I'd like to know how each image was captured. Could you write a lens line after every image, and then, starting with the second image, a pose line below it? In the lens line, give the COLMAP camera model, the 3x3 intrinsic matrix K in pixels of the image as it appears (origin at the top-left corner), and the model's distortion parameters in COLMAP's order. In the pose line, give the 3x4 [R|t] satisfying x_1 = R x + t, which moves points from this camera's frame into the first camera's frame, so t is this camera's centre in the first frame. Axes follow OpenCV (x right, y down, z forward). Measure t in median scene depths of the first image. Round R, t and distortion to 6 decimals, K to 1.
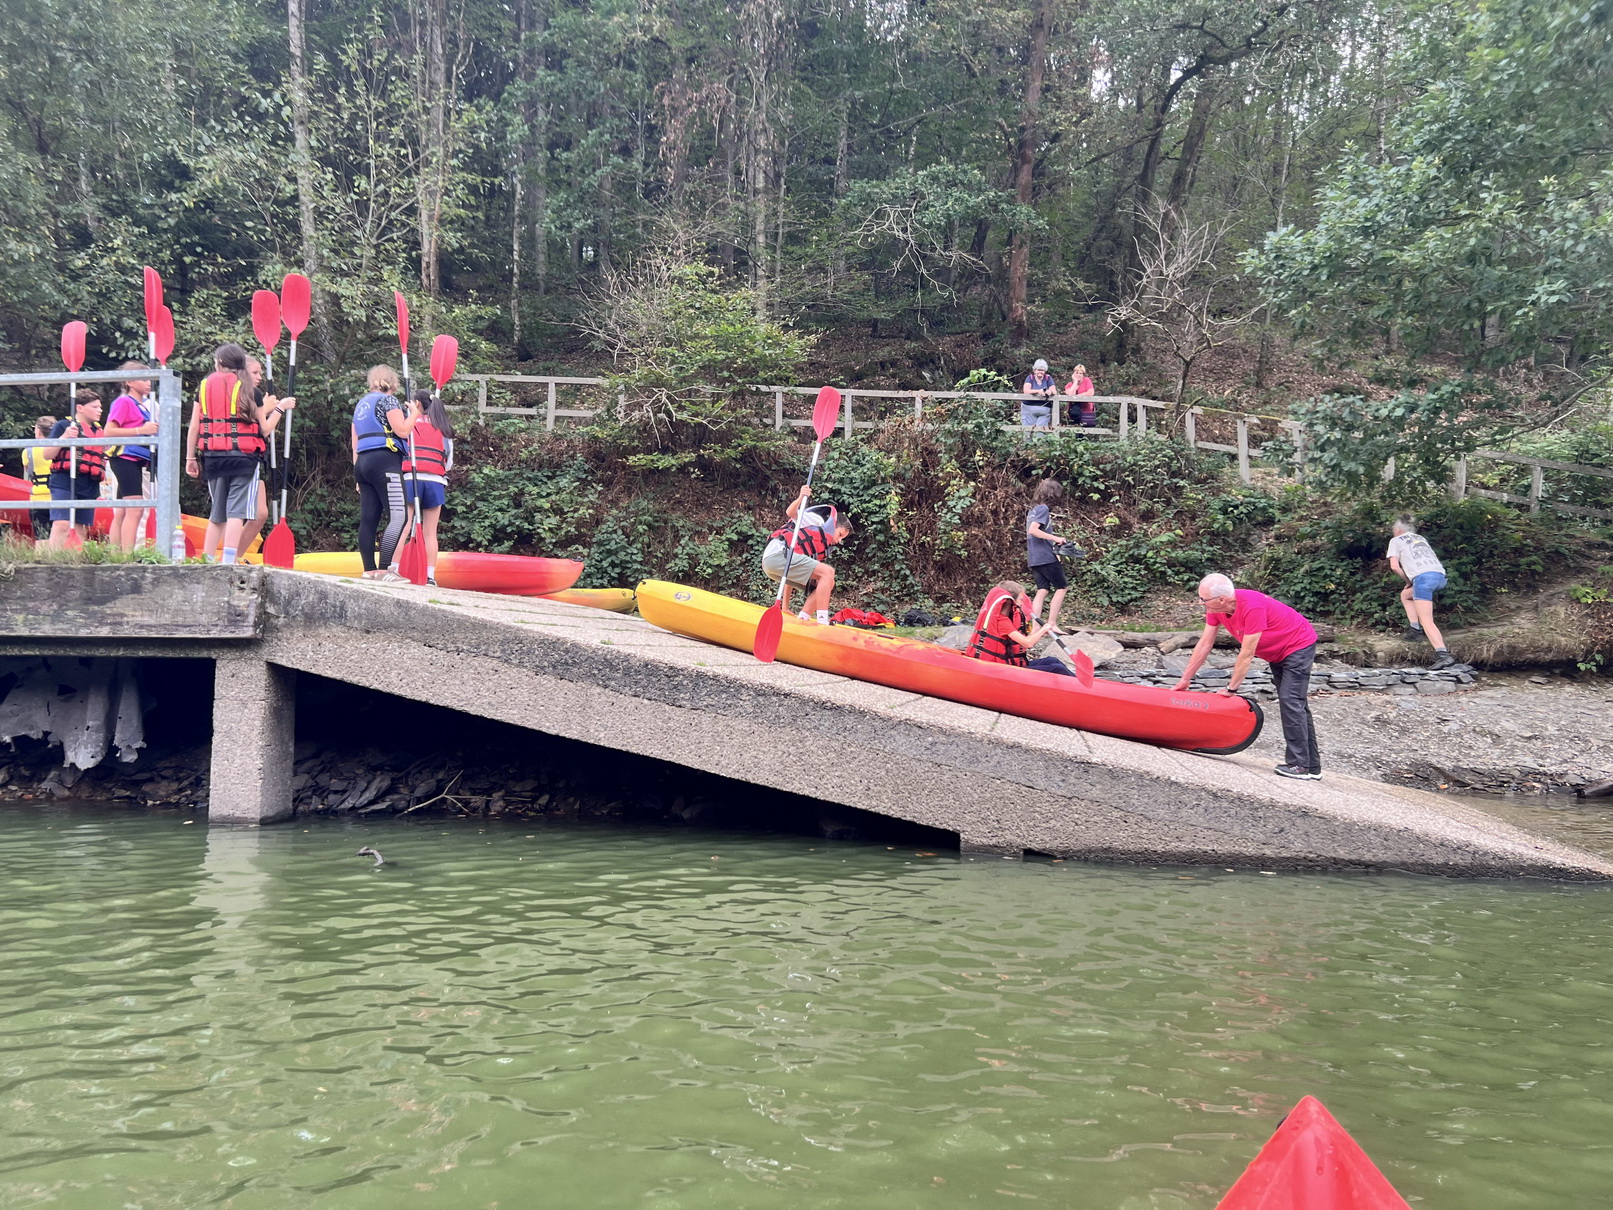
lens RADIAL K [[1262.4, 0, 805.1], [0, 1262.4, 606.0], [0, 0, 1]] dist [0.008319, 0.002926]
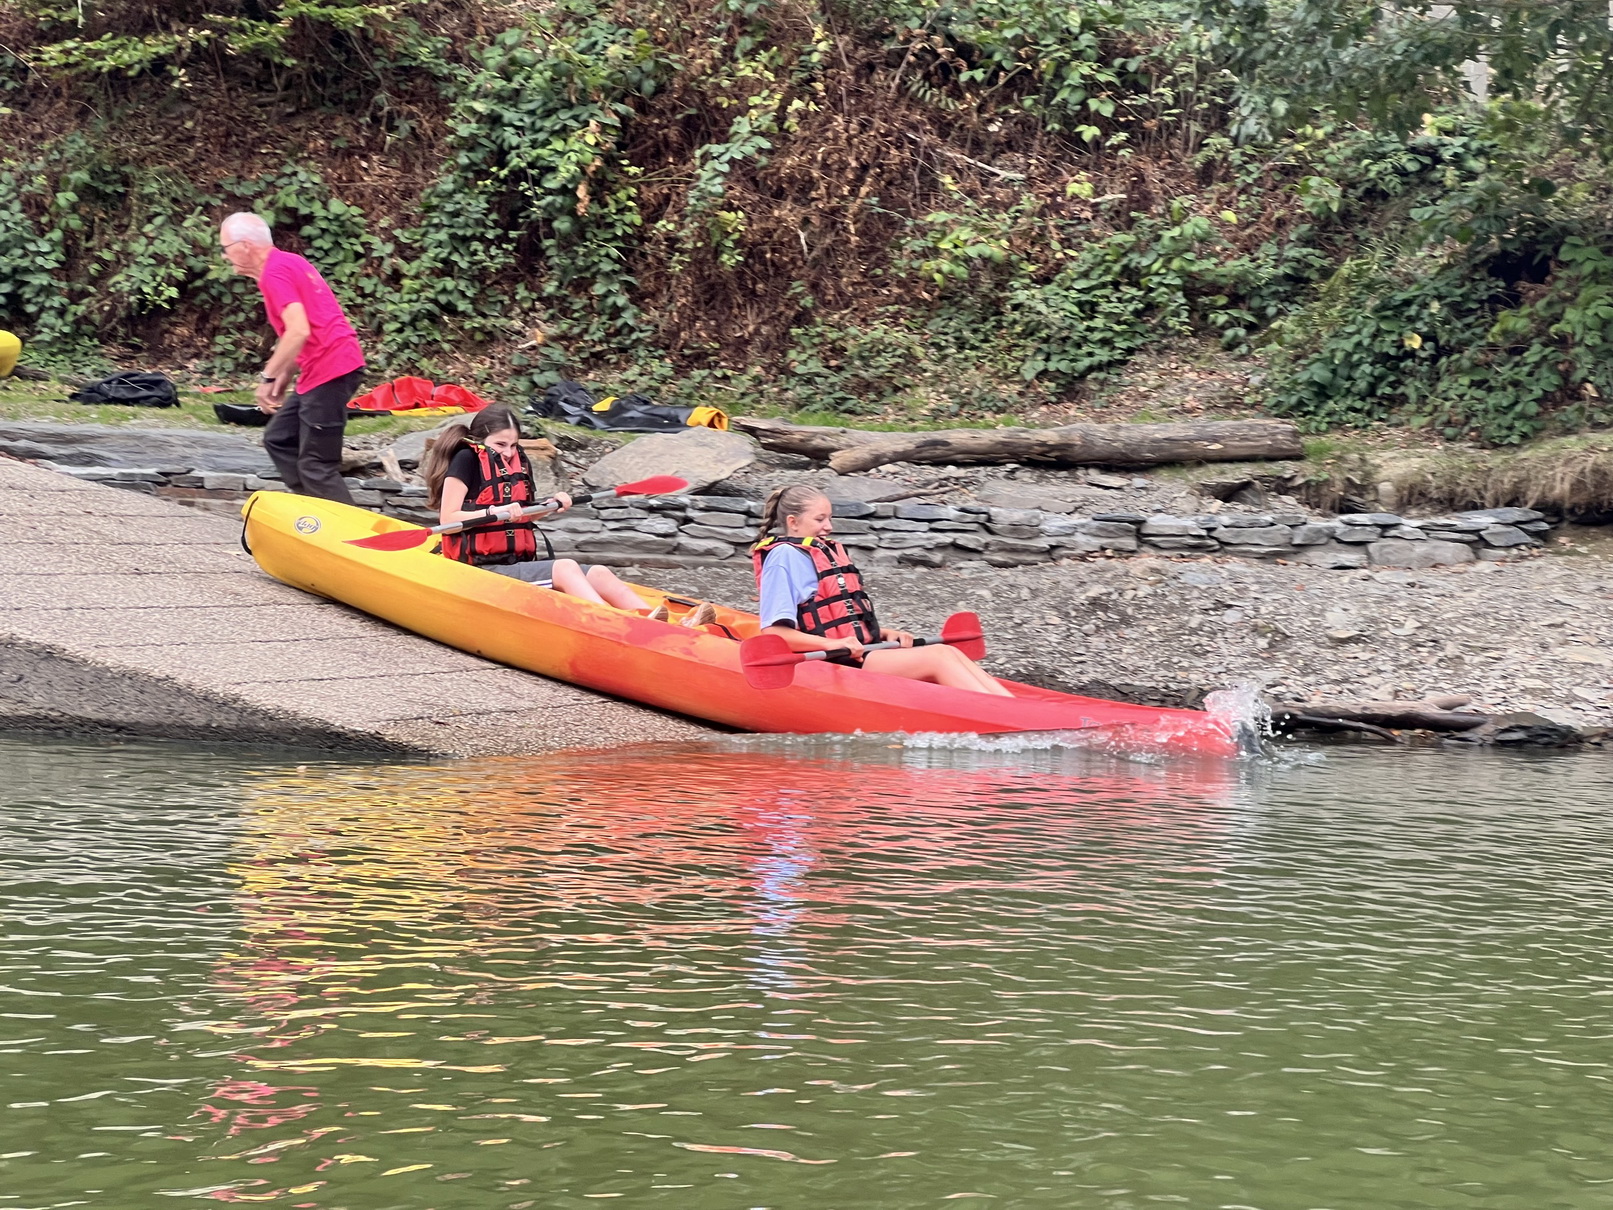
lens RADIAL K [[3630.3, 0, 807.1], [0, 3630.3, 604.1], [0, 0, 1]] dist [0.099801, 0.000000]
pose [[0.987516, 0.024001, -0.155677, 0.381965], [-0.014670, 0.998041, 0.060816, 0.002143], [0.156832, -0.057773, 0.985934, -0.316442]]
